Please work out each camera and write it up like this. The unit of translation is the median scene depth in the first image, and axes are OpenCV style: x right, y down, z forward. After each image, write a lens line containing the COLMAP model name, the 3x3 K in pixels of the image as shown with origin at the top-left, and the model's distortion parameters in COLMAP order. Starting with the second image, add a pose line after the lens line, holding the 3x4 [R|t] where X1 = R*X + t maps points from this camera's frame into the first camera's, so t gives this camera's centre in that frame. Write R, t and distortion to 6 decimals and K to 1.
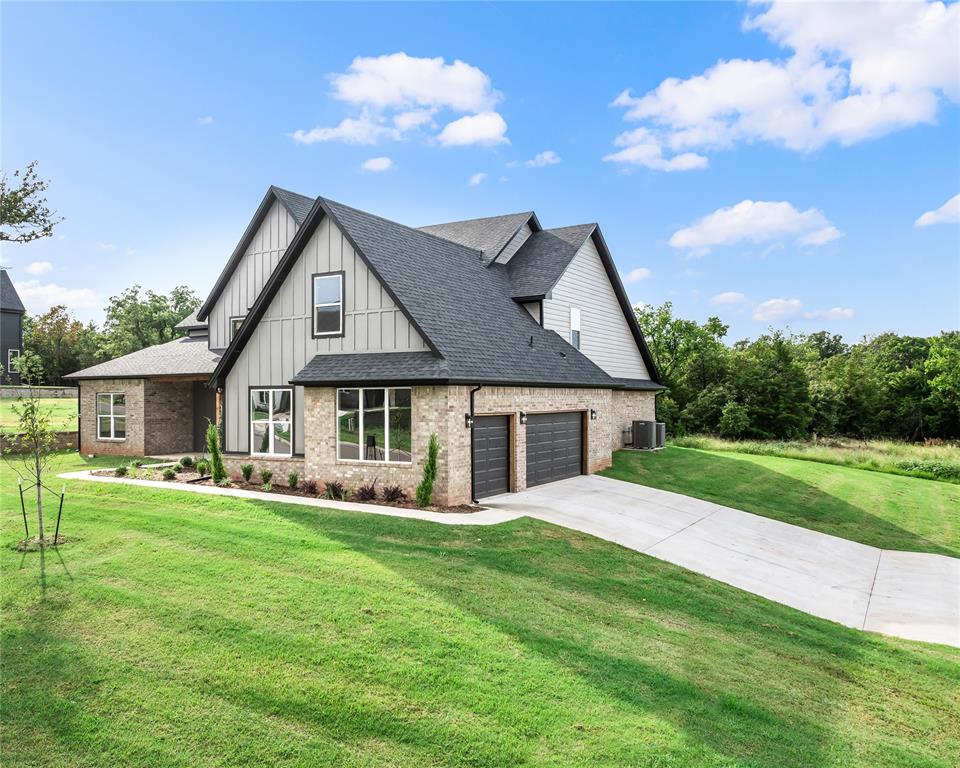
lens RADIAL K [[699.5, 0, 437.7], [0, 699.5, 350.2], [0, 0, 1]] dist [-0.029325, 0.003678]
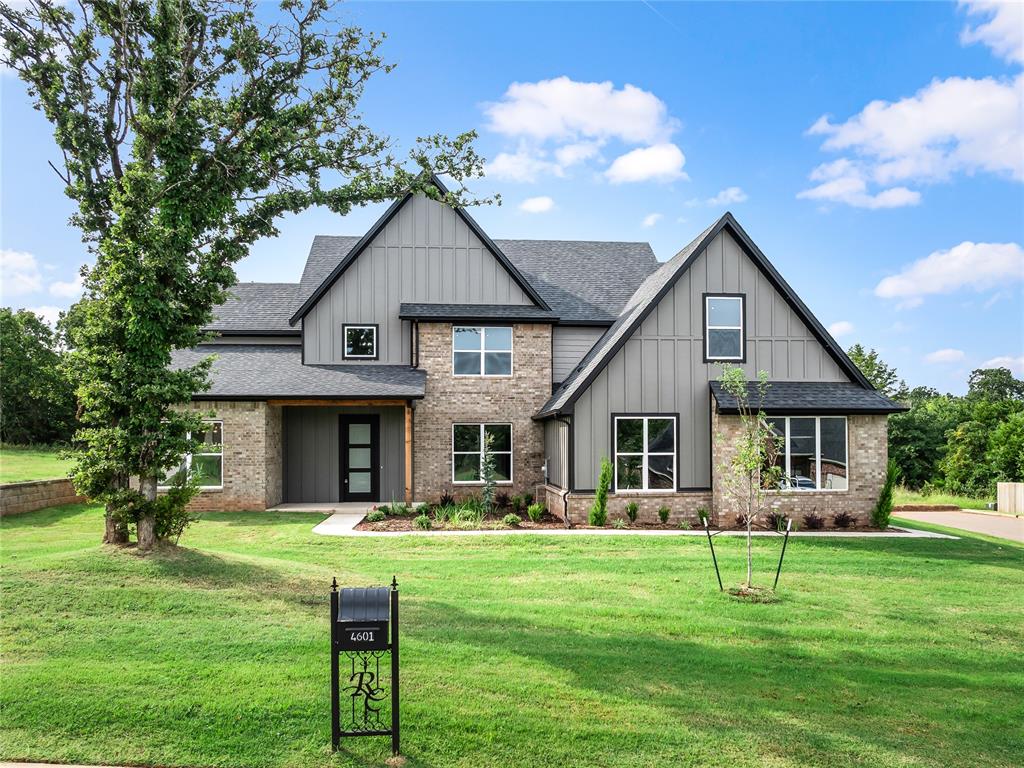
lens RADIAL K [[784.0, 0, 543.8], [0, 784.0, 385.4], [0, 0, 1]] dist [-0.001449, -0.050763]
pose [[0.828214, 0.042926, 0.558766, -1.027665], [-0.040661, 0.999037, -0.016480, 0.043056], [-0.558936, -0.009071, 0.829161, 0.281352]]
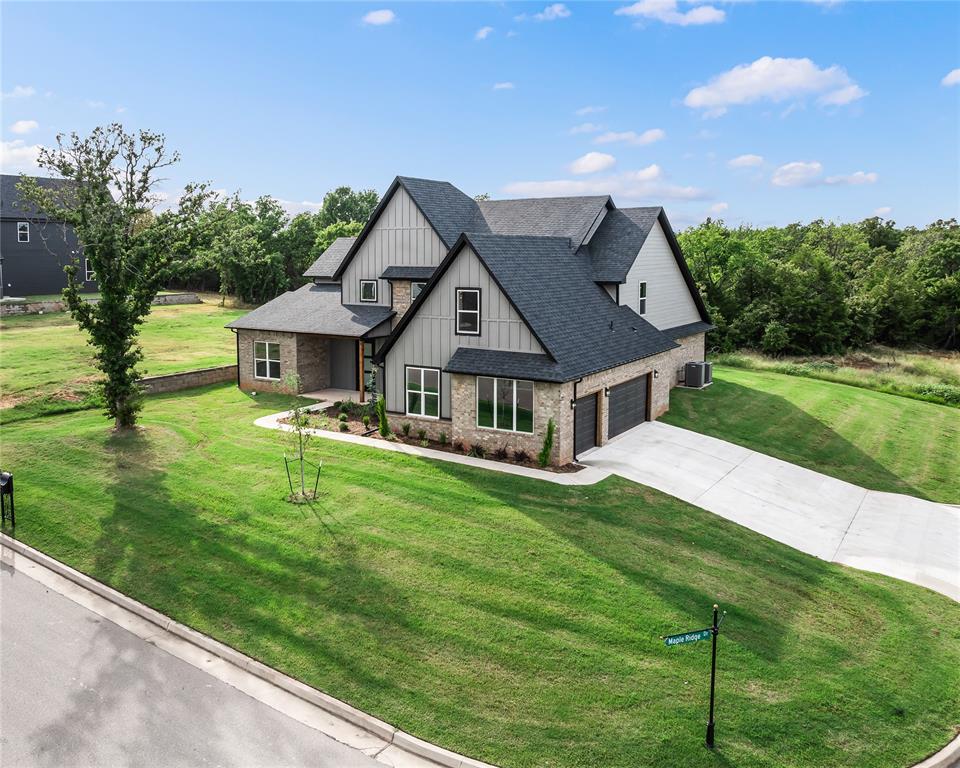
lens RADIAL K [[709.5, 0, 478.9], [0, 709.5, 265.5], [0, 0, 1]] dist [-0.023710, -0.005868]
pose [[0.999860, 0.014617, -0.008180, -0.136913], [-0.014087, 0.998007, 0.061515, -0.262682], [0.009062, -0.061391, 0.998073, -0.417034]]
